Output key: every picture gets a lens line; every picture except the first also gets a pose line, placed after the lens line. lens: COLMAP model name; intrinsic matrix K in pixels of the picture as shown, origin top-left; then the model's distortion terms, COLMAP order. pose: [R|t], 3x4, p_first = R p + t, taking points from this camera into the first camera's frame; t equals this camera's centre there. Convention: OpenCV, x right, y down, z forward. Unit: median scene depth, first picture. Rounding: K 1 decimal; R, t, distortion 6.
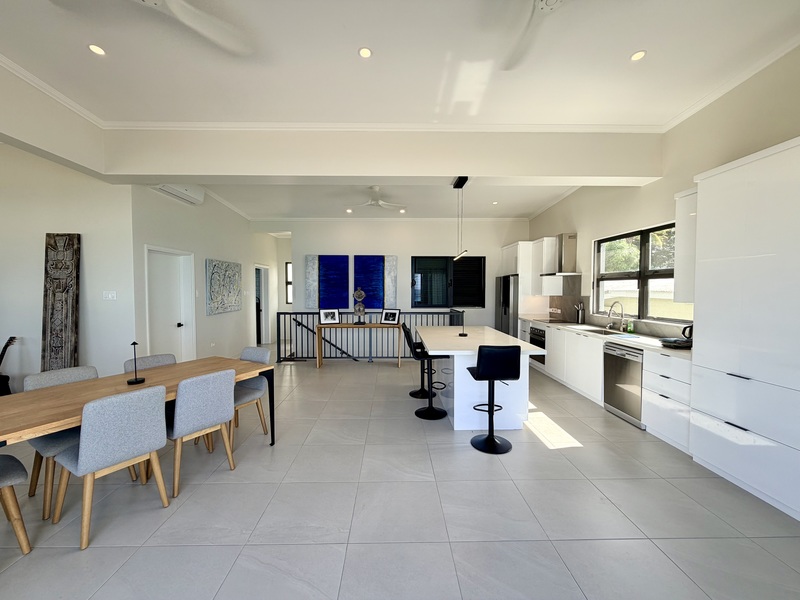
lens RADIAL K [[321.0, 0, 399.2], [0, 321.0, 298.6], [0, 0, 1]] dist [-0.003329, 0.001092]
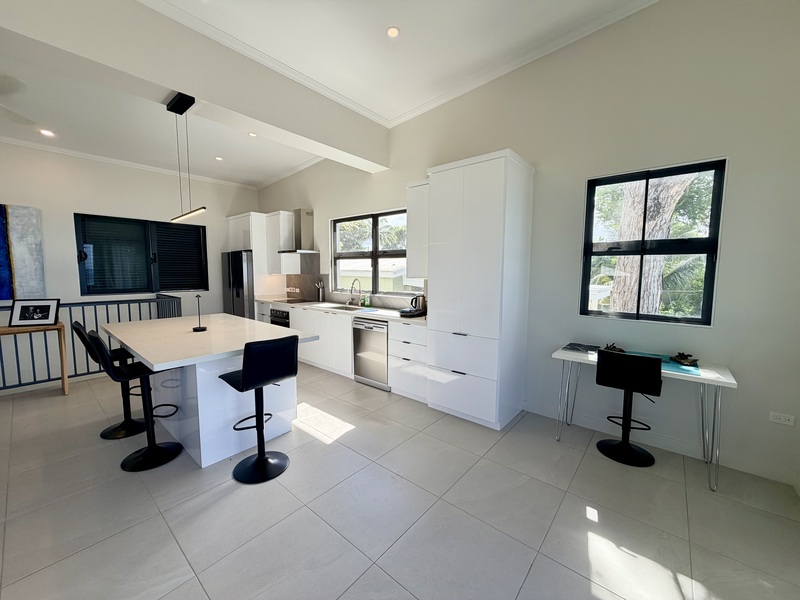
lens RADIAL K [[321.0, 0, 400.7], [0, 321.0, 300.2], [0, 0, 1]] dist [-0.003329, 0.001092]
pose [[0.663306, -0.066382, 0.745399, -0.026504], [0.017181, 0.997146, 0.073512, 0.004232], [-0.748151, -0.035954, 0.662553, 0.175253]]
